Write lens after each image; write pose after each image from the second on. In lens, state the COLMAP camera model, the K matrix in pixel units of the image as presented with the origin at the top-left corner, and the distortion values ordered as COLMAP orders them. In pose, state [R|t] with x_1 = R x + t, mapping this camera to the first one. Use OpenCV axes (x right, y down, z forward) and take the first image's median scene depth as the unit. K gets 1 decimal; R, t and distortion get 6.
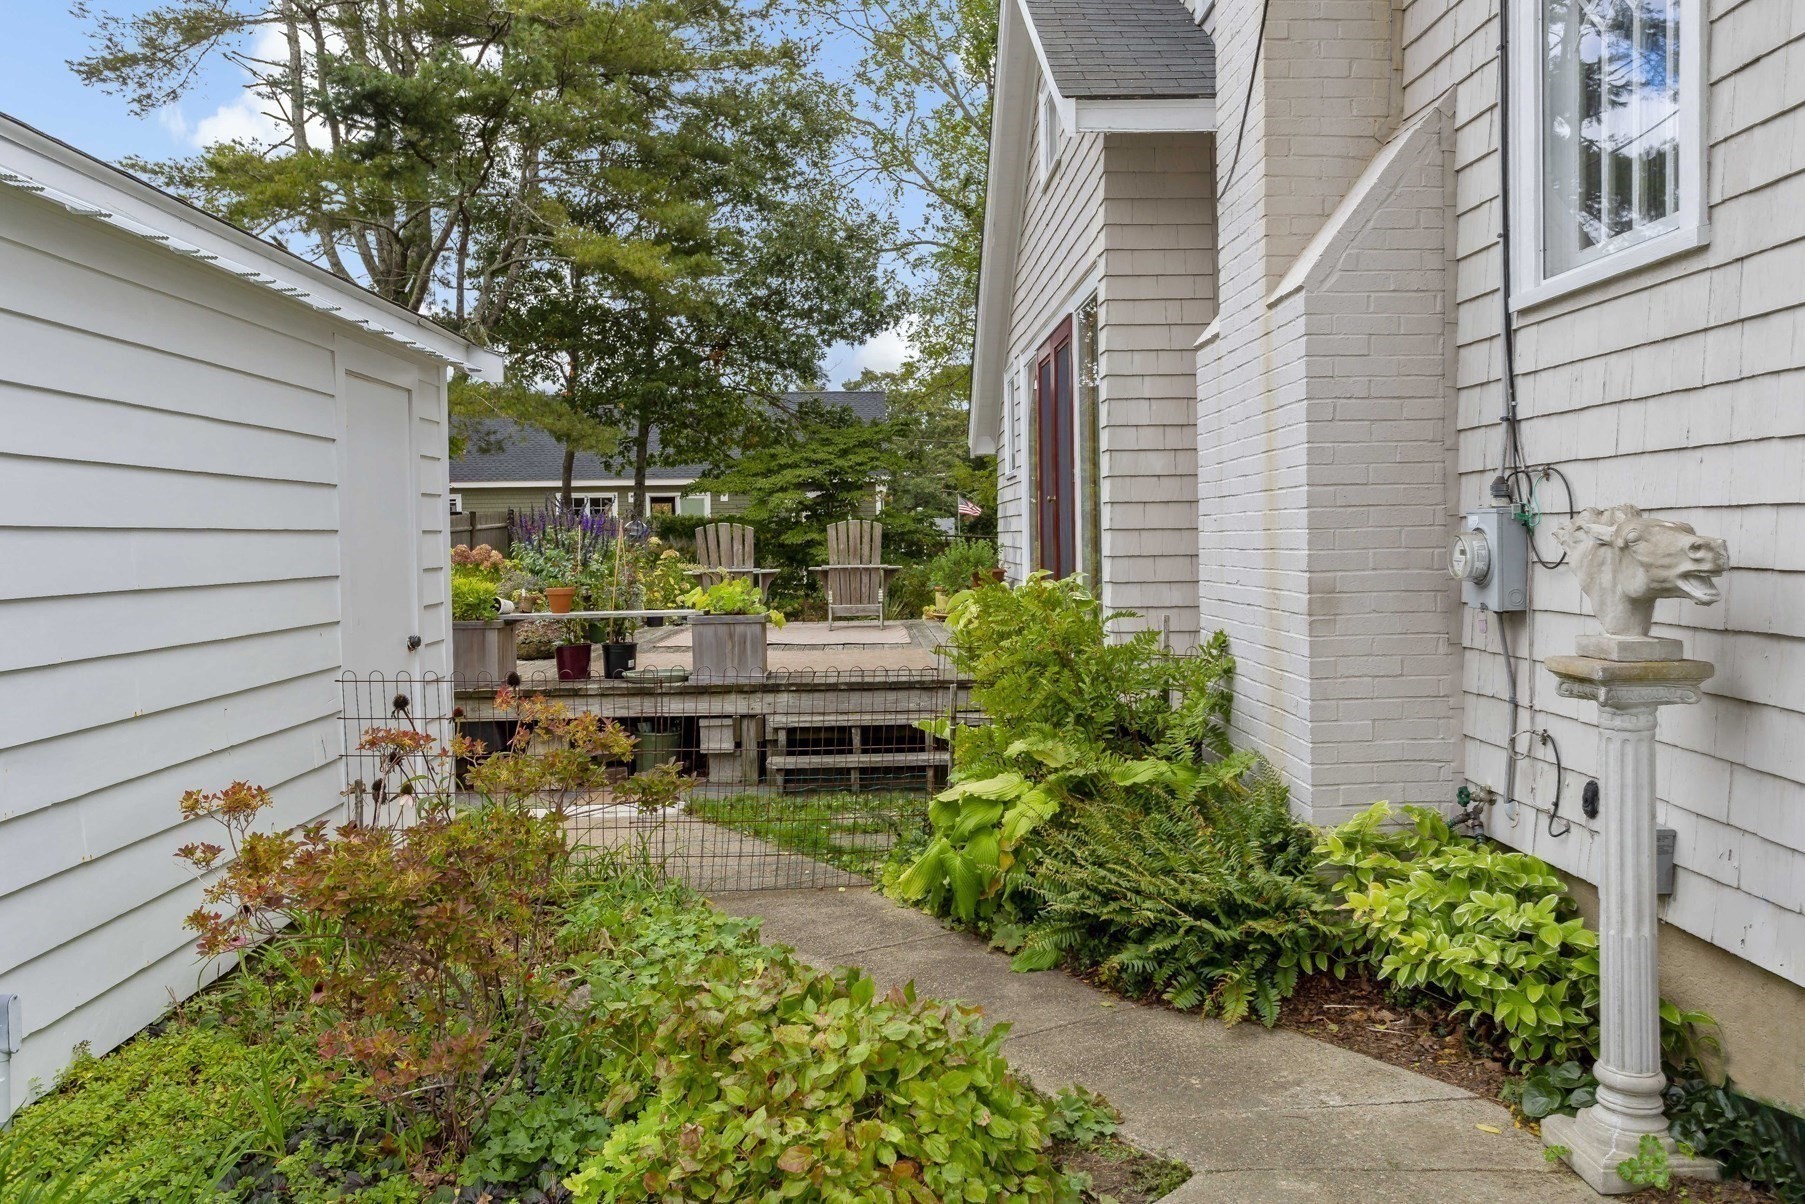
lens RADIAL K [[1416.0, 0, 904.4], [0, 1416.0, 597.7], [0, 0, 1]] dist [0.000158, -0.000556]
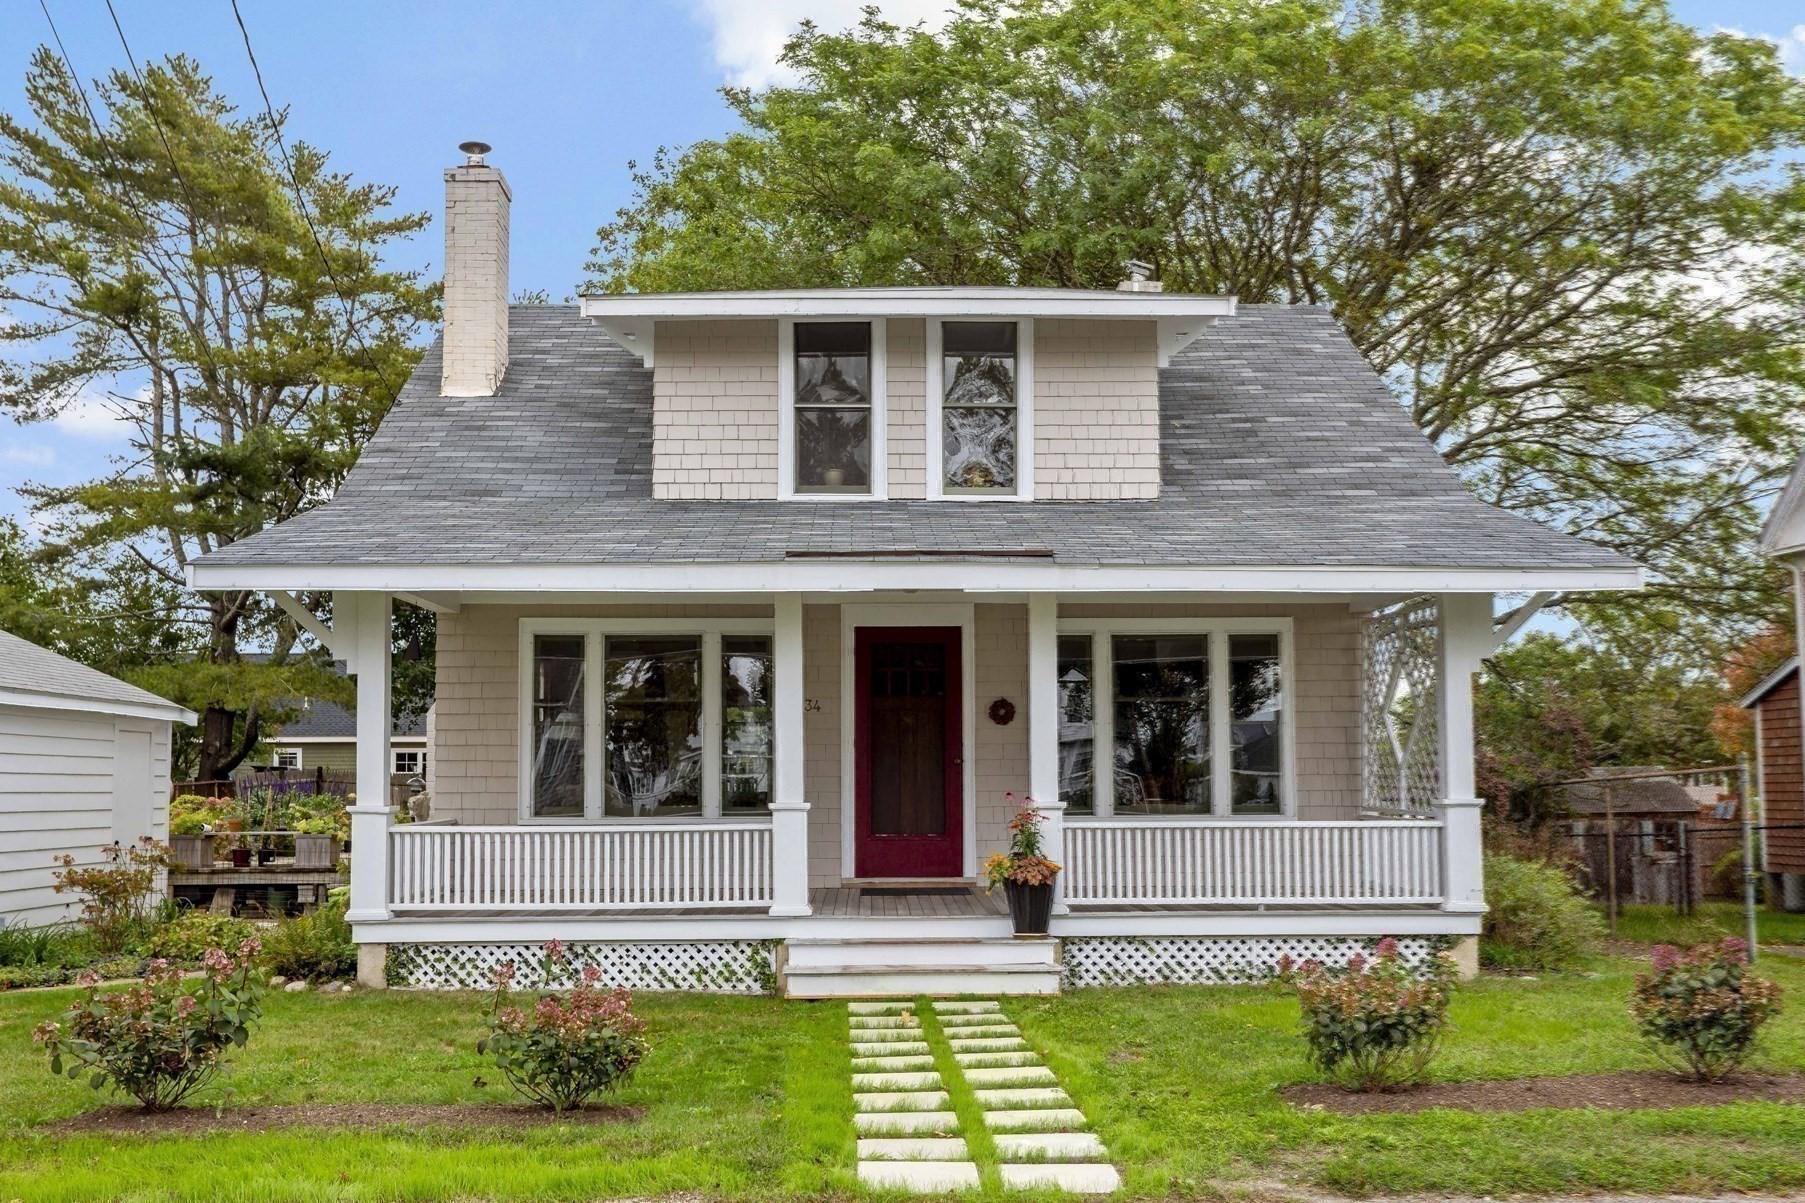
lens RADIAL K [[1794.4, 0, 902.5], [0, 1794.4, 605.6], [0, 0, 1]] dist [-0.012236, 0.000000]
pose [[0.999833, 0.007904, -0.016462, 0.755319], [-0.010154, 0.989899, -0.141412, 0.042806], [0.015178, 0.141556, 0.989814, -1.570544]]
